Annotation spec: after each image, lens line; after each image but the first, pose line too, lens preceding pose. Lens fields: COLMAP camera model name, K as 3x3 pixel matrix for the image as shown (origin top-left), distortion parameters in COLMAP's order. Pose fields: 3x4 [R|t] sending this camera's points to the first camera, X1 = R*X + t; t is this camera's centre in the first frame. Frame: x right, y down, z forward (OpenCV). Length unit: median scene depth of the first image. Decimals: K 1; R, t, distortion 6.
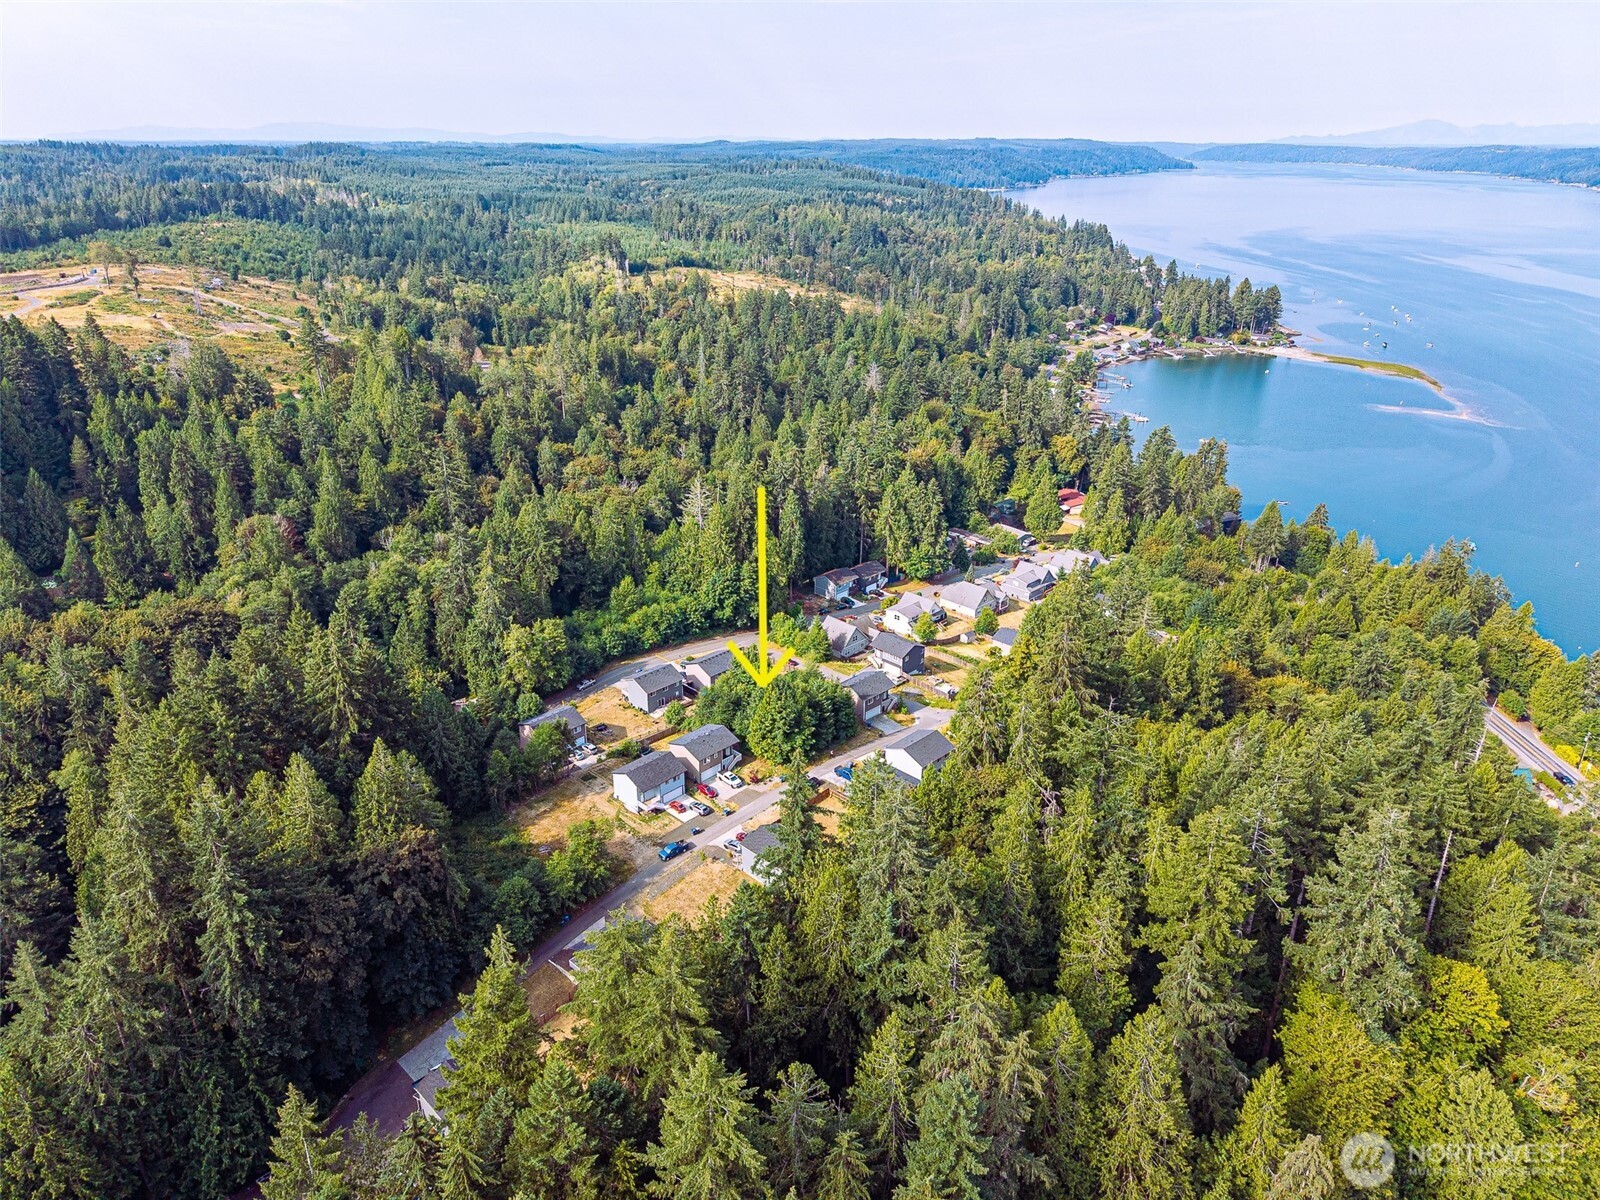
lens RADIAL K [[1091.7, 0, 800.0], [0, 1091.7, 600.0], [0, 0, 1]] dist [0.020662, -0.016311]
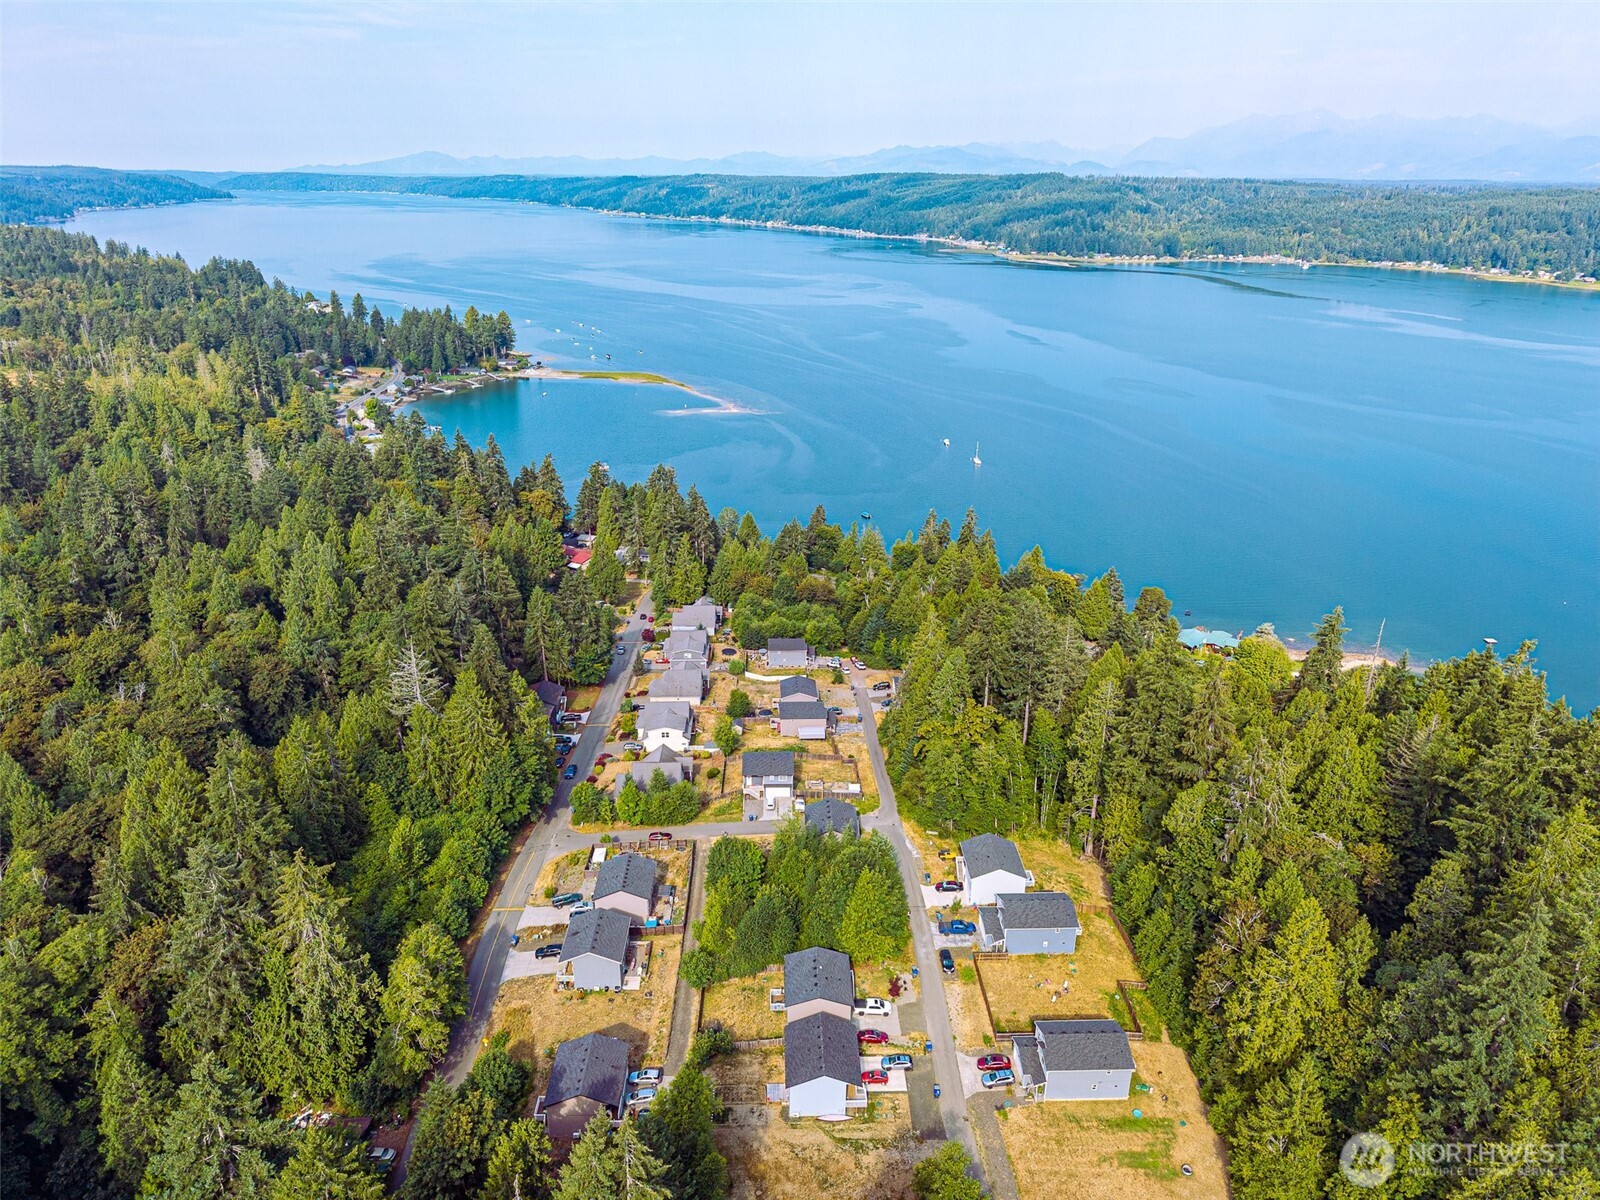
lens RADIAL K [[1091.7, 0, 800.0], [0, 1091.7, 600.0], [0, 0, 1]] dist [0.020662, -0.016311]
pose [[0.701209, -0.259726, 0.663964, -0.118145], [0.274713, 0.957802, 0.084546, -0.040836], [-0.657905, 0.123115, 0.742970, 0.098276]]
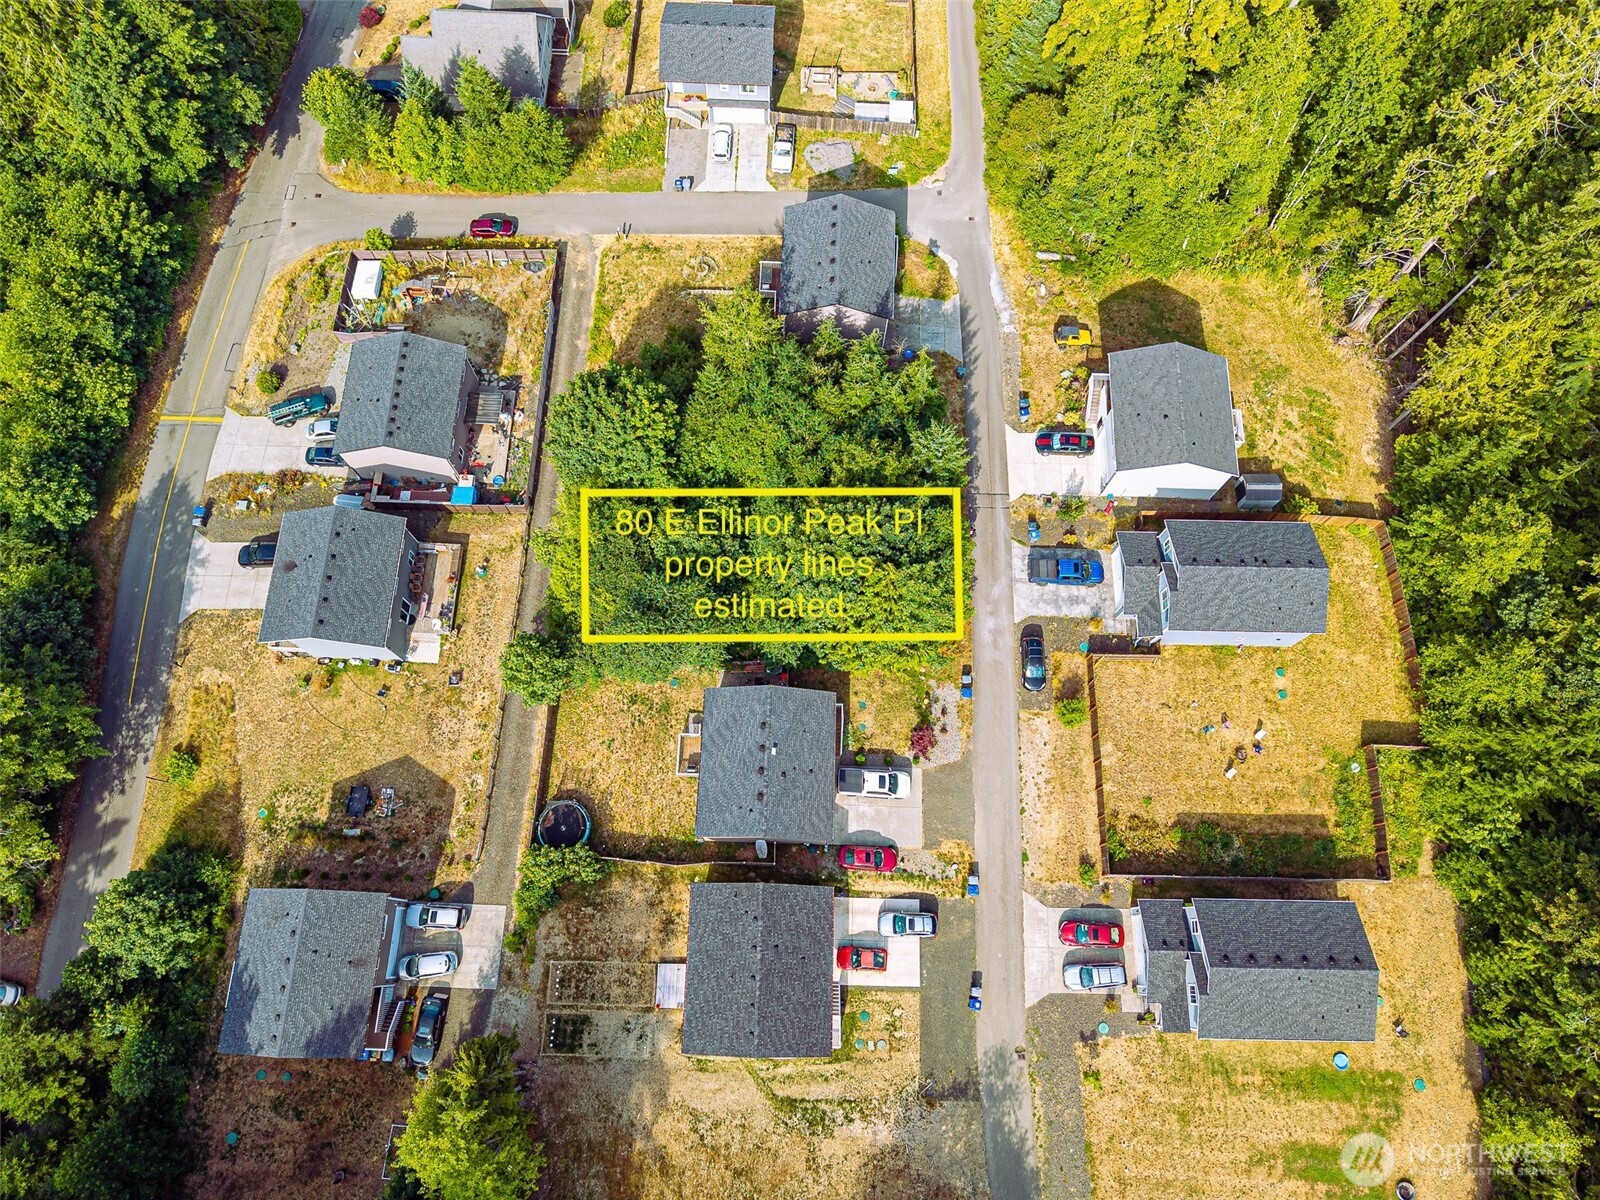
lens RADIAL K [[1091.7, 0, 800.0], [0, 1091.7, 600.0], [0, 0, 1]] dist [0.020662, -0.016311]
pose [[0.739470, -0.634263, 0.225598, -0.029037], [0.248283, 0.568452, 0.784358, -0.040992], [-0.625731, -0.523997, 0.577830, 0.185564]]
